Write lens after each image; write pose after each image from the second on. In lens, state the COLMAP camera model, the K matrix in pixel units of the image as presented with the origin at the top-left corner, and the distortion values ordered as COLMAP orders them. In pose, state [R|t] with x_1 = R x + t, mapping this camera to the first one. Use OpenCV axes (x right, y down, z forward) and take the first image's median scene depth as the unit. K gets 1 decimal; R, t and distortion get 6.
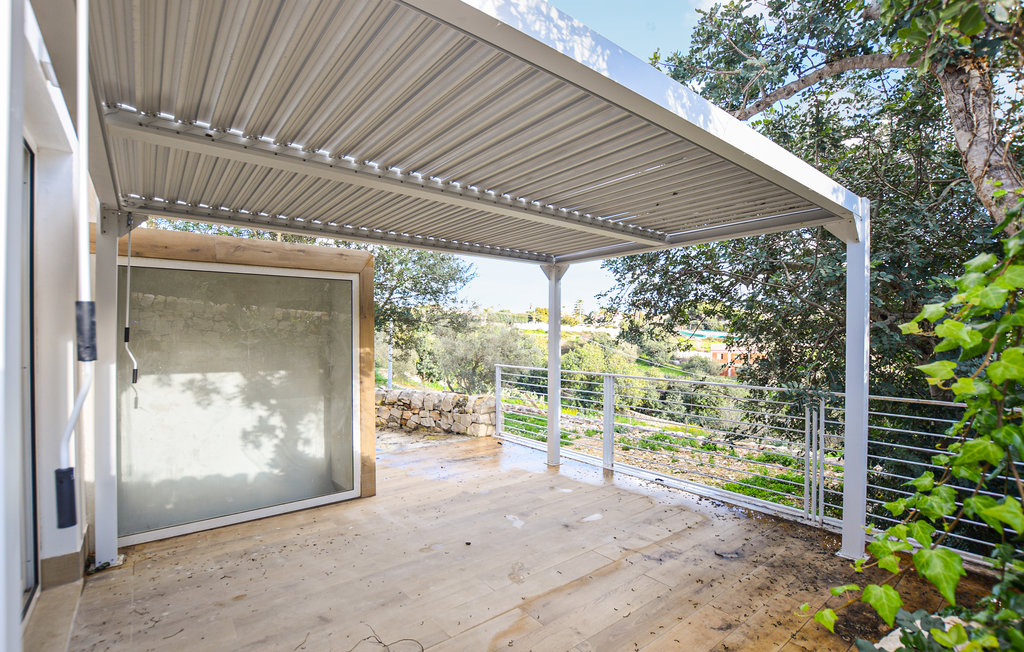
lens RADIAL K [[474.6, 0, 512.0], [0, 474.6, 326.0], [0, 0, 1]] dist [-0.027276, 0.000179]
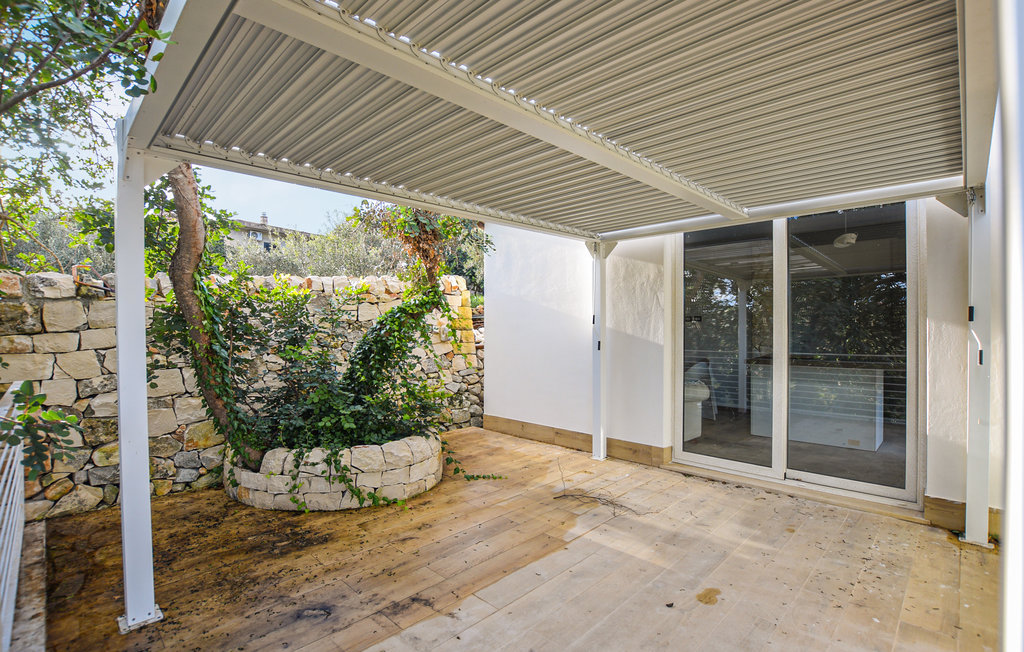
lens RADIAL K [[474.6, 0, 512.0], [0, 474.6, 326.0], [0, 0, 1]] dist [-0.027276, 0.000179]
pose [[-0.992966, 0.000663, -0.118398, 0.264235], [0.002608, 0.999864, -0.016271, 0.055653], [0.118371, -0.016466, -0.992833, 1.943230]]
